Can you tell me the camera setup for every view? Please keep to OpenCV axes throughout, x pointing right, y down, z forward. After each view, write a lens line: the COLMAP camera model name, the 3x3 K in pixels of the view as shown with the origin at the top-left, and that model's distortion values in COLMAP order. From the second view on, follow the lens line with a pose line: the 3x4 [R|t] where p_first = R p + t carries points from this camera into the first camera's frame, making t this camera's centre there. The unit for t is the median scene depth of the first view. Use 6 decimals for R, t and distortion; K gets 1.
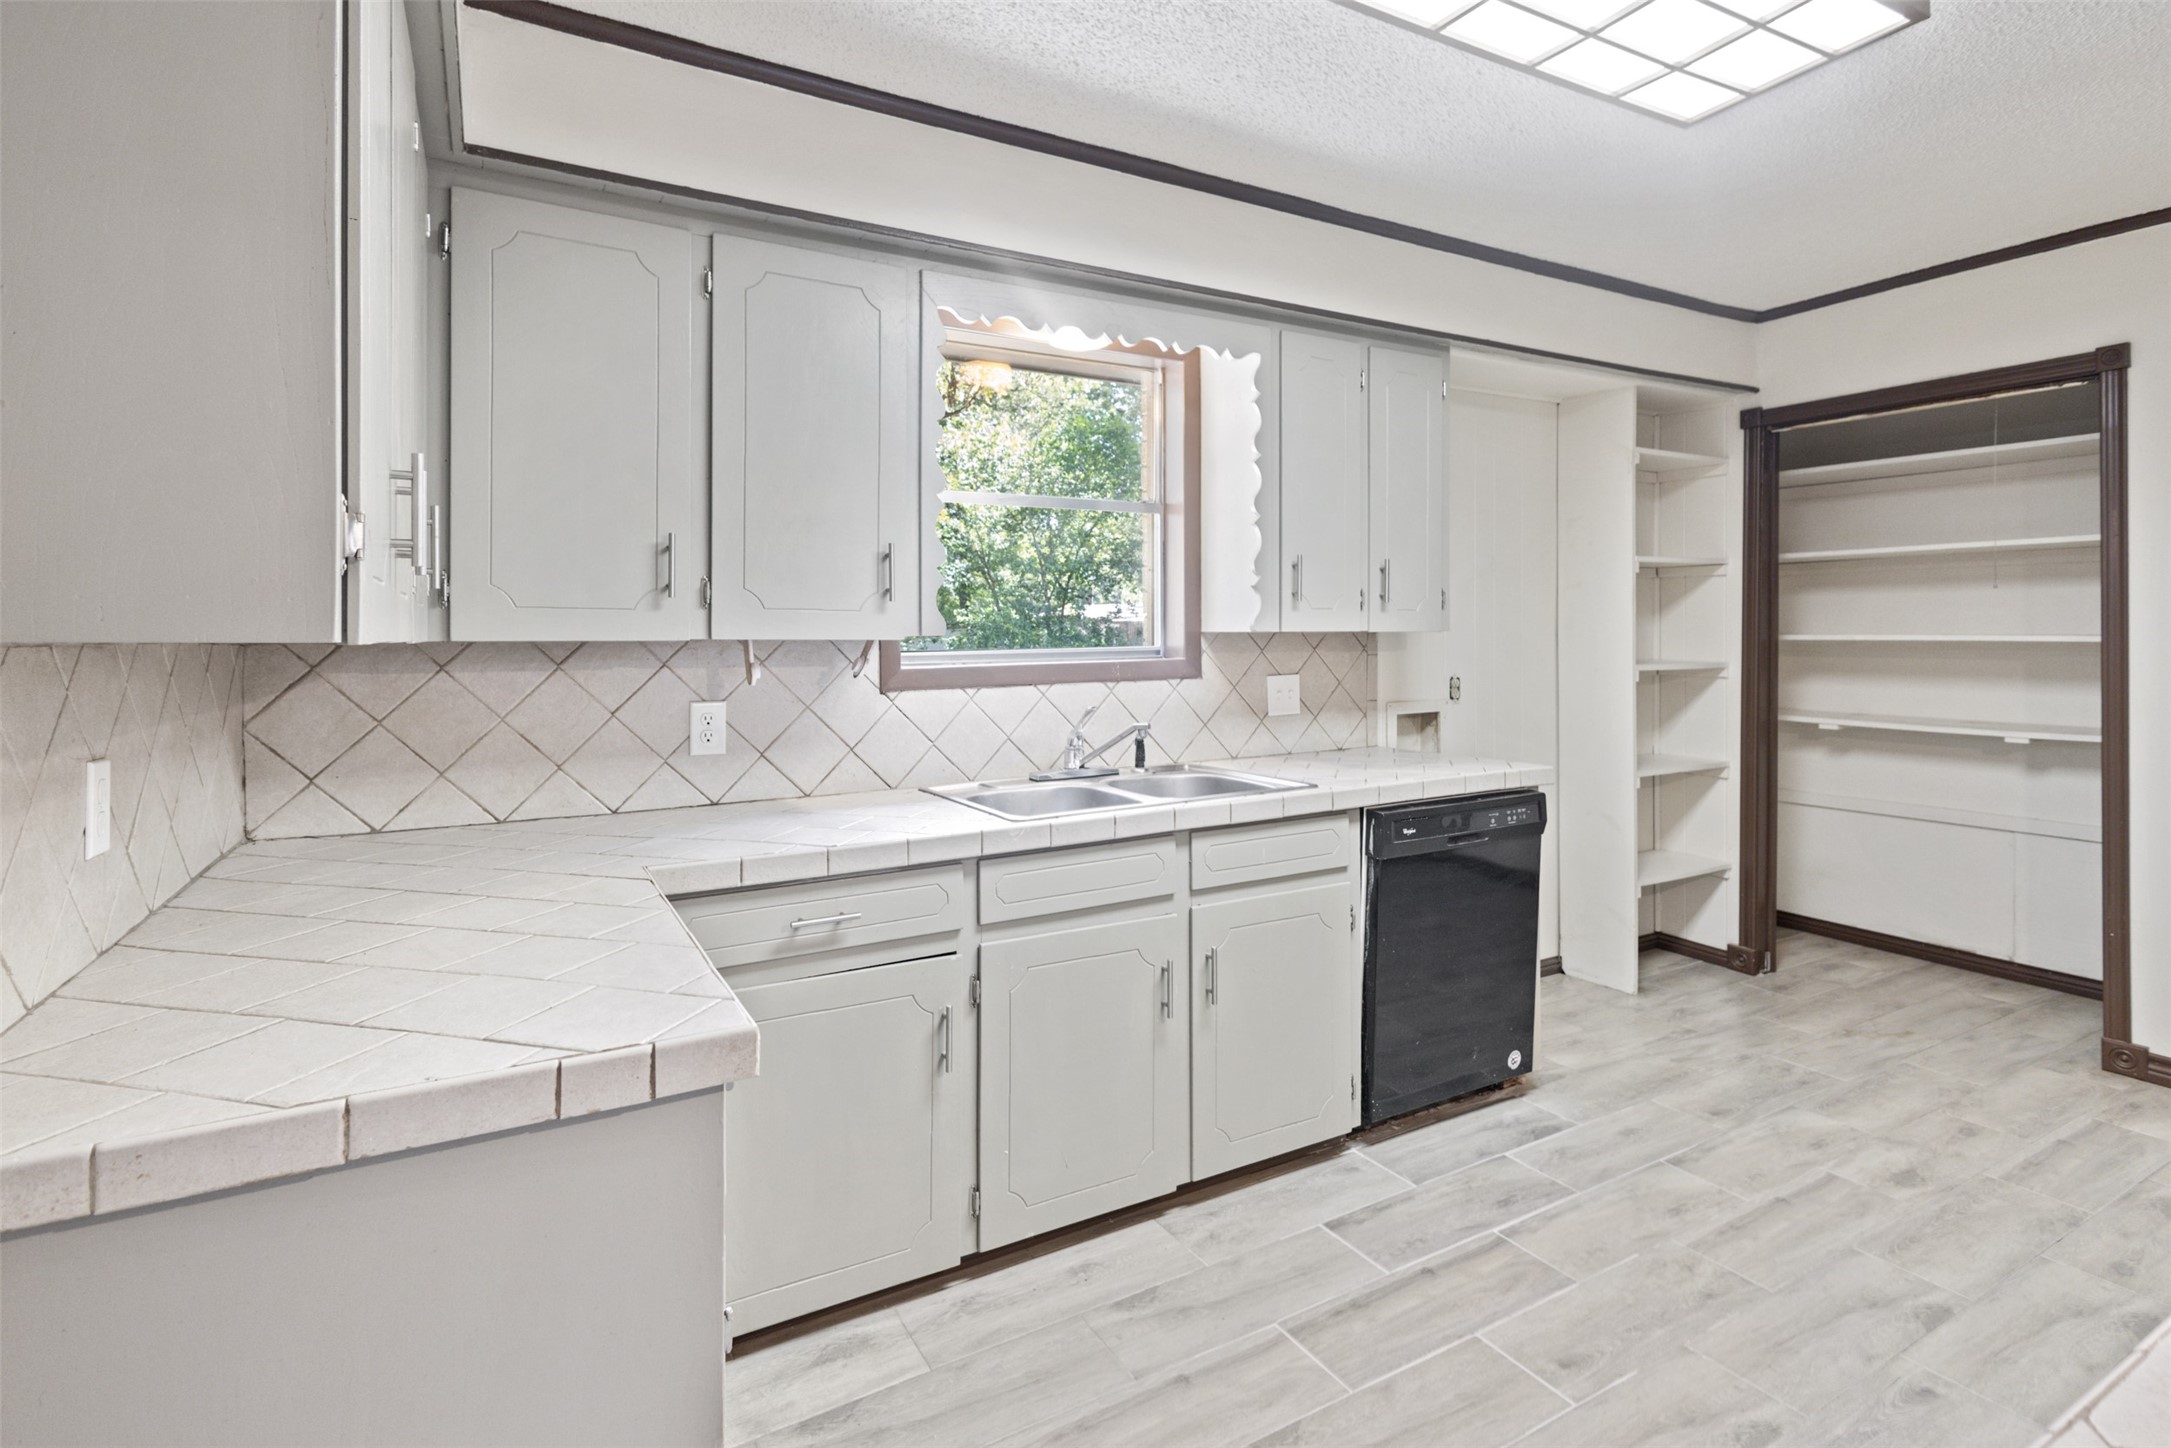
lens RADIAL K [[1043.8, 0, 1060.1], [0, 1043.8, 646.4], [0, 0, 1]] dist [0.007601, -0.001604]
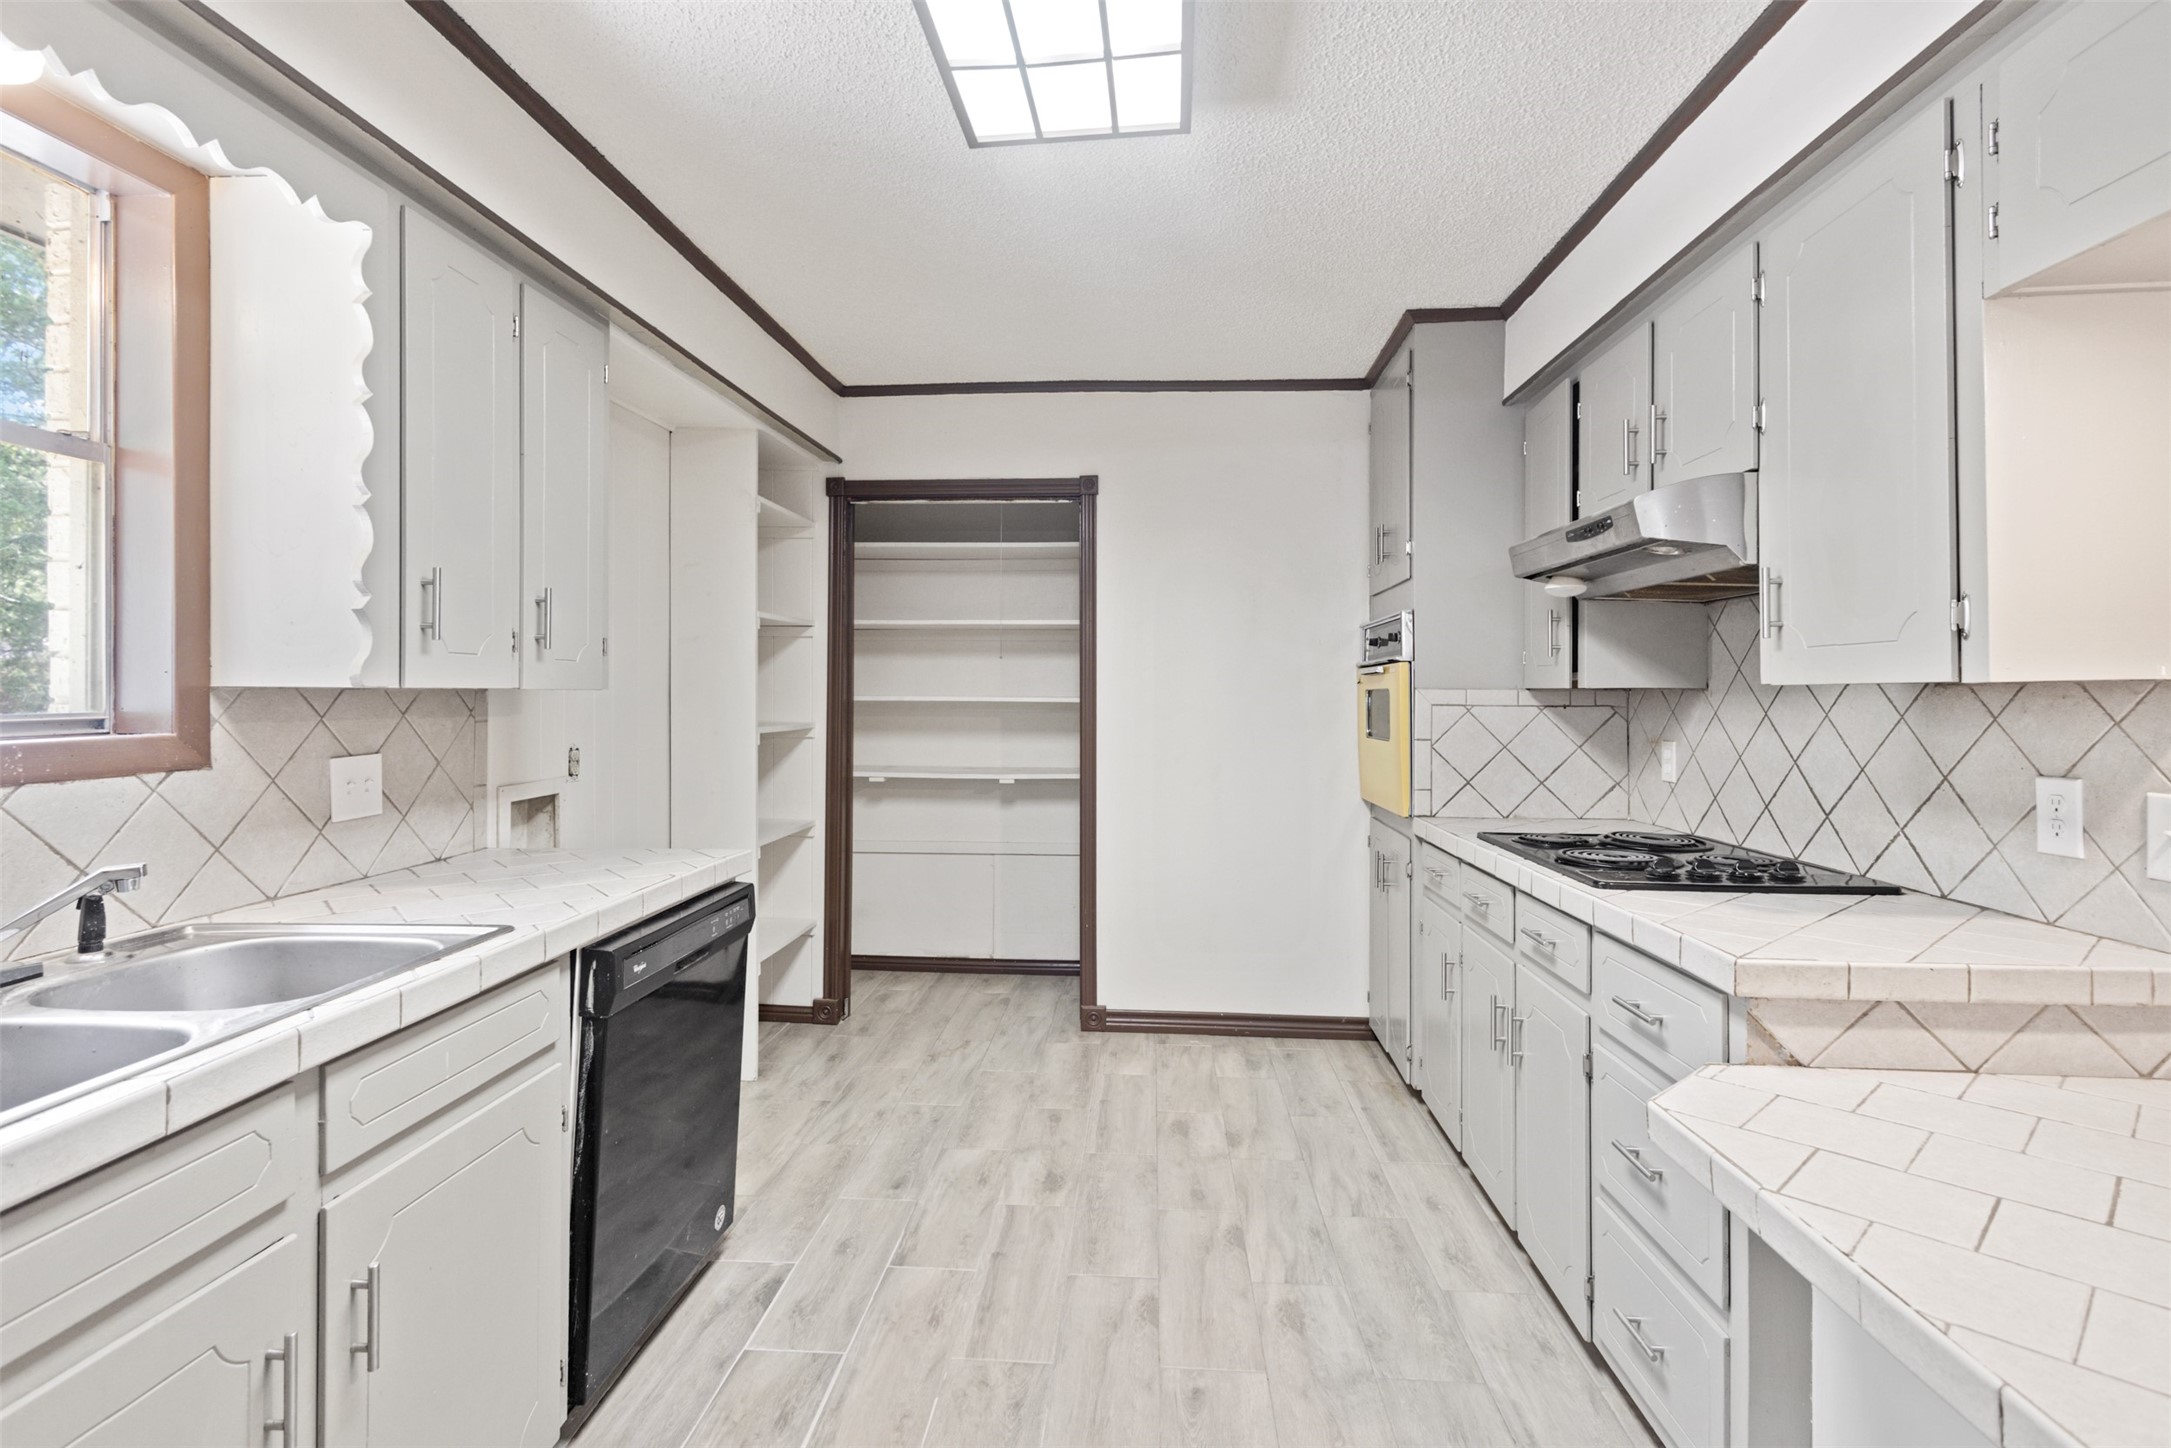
lens RADIAL K [[1034.3, 0, 1090.3], [0, 1034.3, 699.2], [0, 0, 1]] dist [0.007173, -0.001157]
pose [[0.541222, 0.001118, 0.840879, -0.085554], [0.004900, 0.999978, -0.004484, -0.002308], [-0.840866, 0.006547, 0.541204, 0.312331]]
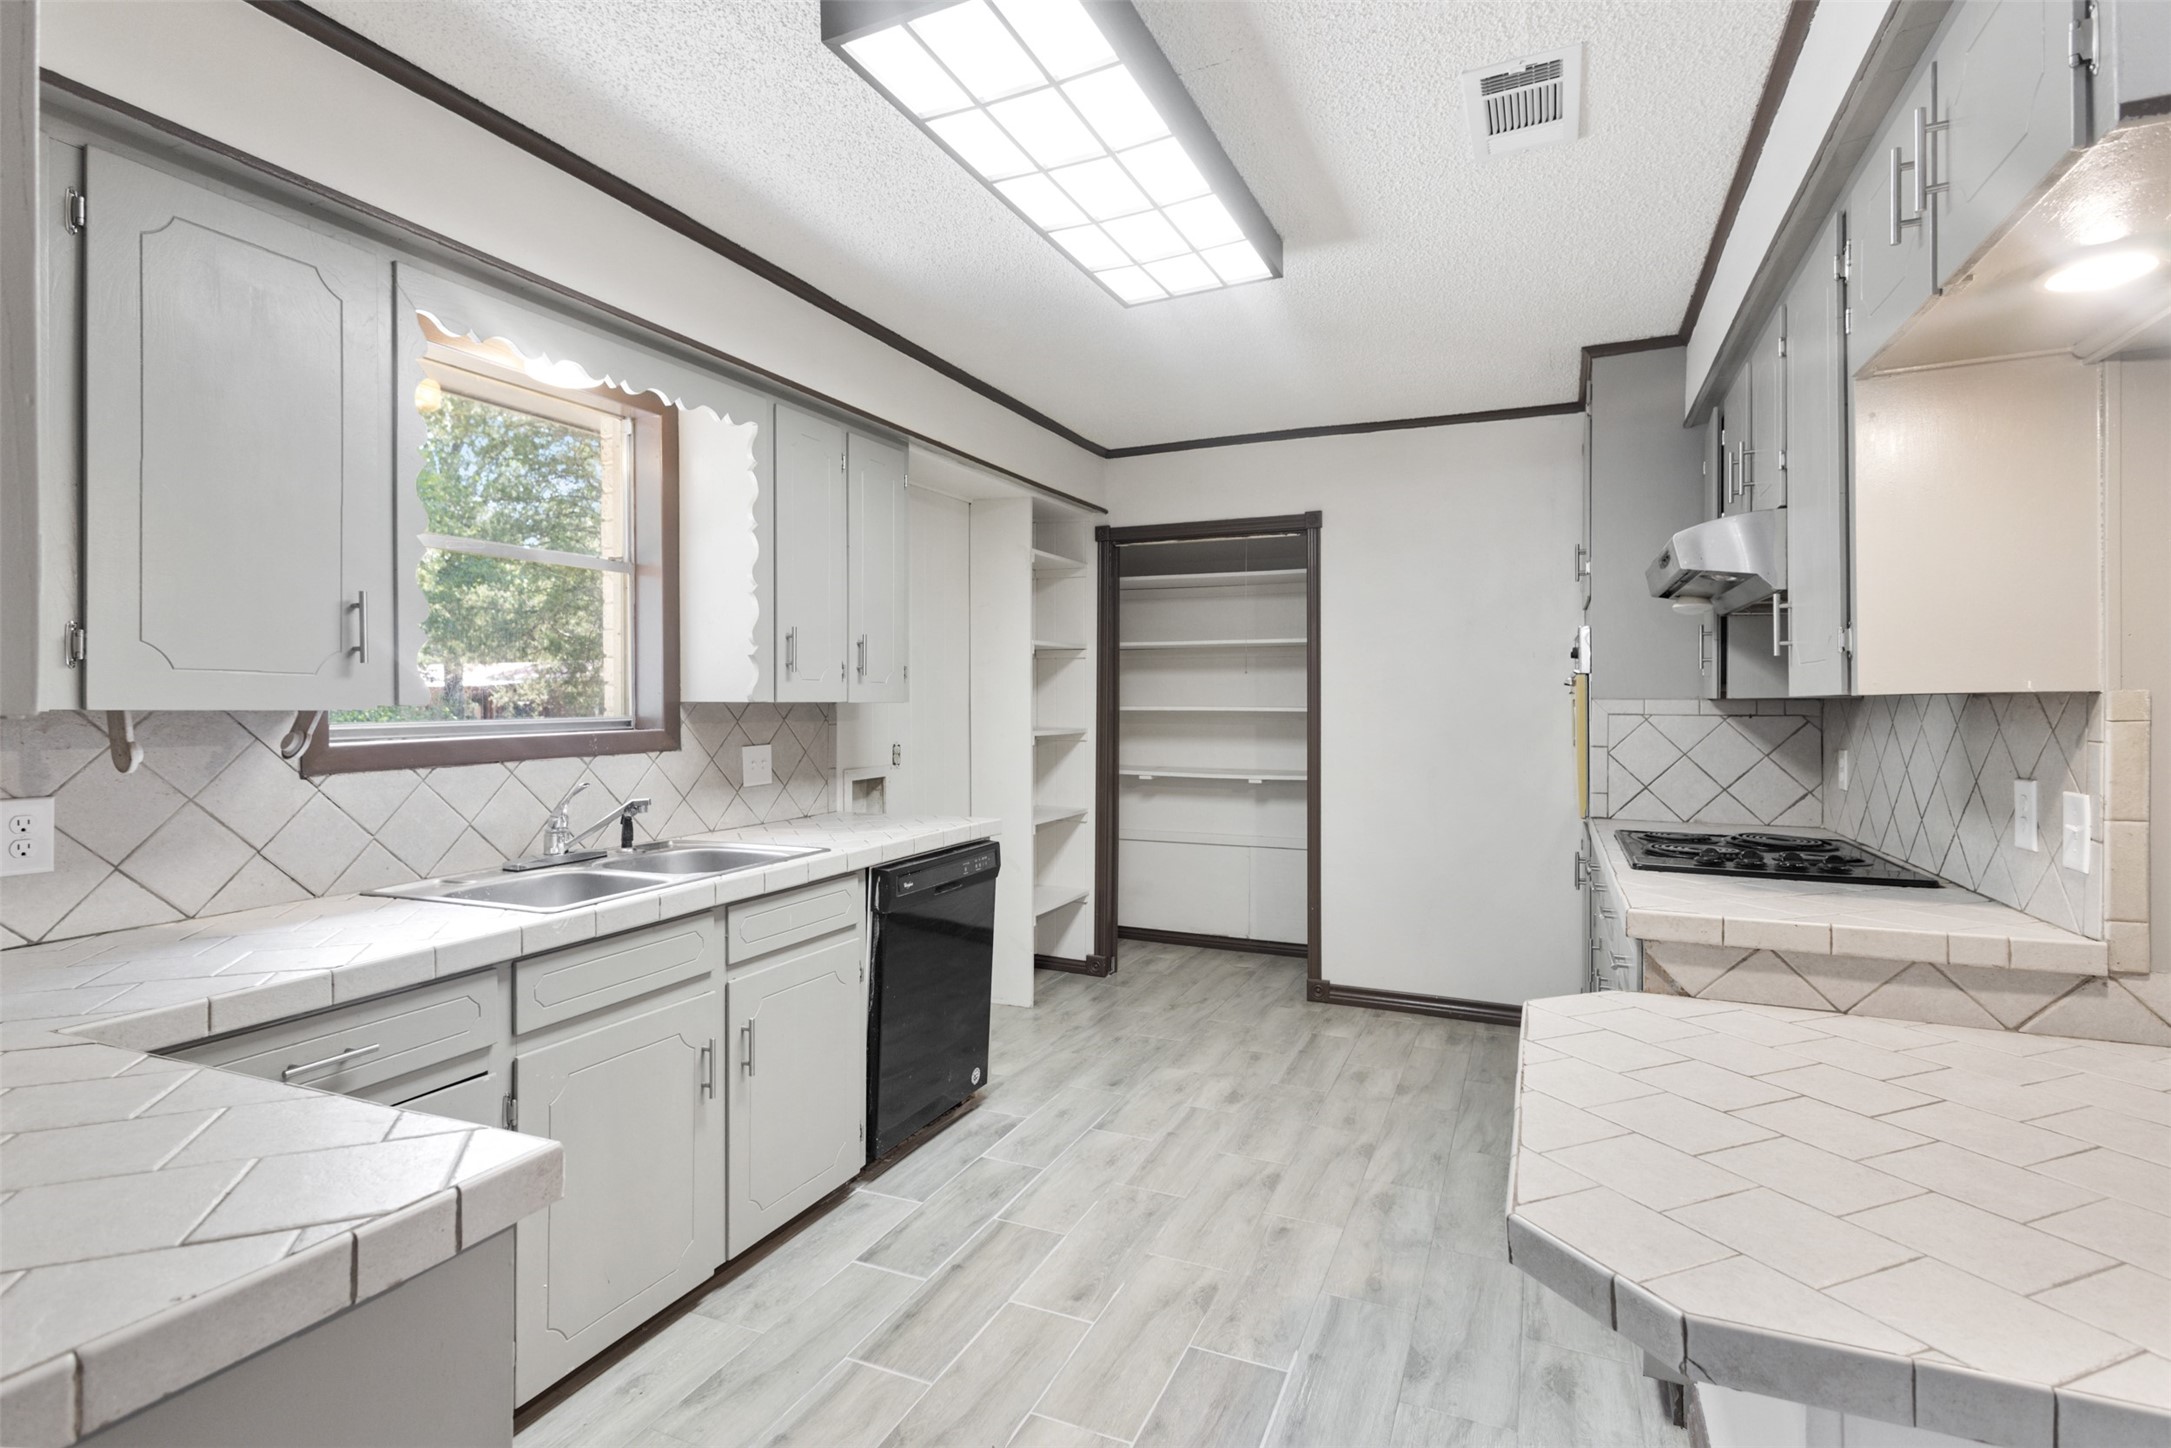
lens RADIAL K [[1061.1, 0, 1085.5], [0, 1061.1, 724.0], [0, 0, 1]] dist [0.006906, -0.001341]
pose [[0.795573, -0.007824, 0.605807, -0.169118], [0.003547, 0.999960, 0.008256, -0.000348], [-0.605848, -0.004420, 0.795568, 0.001261]]
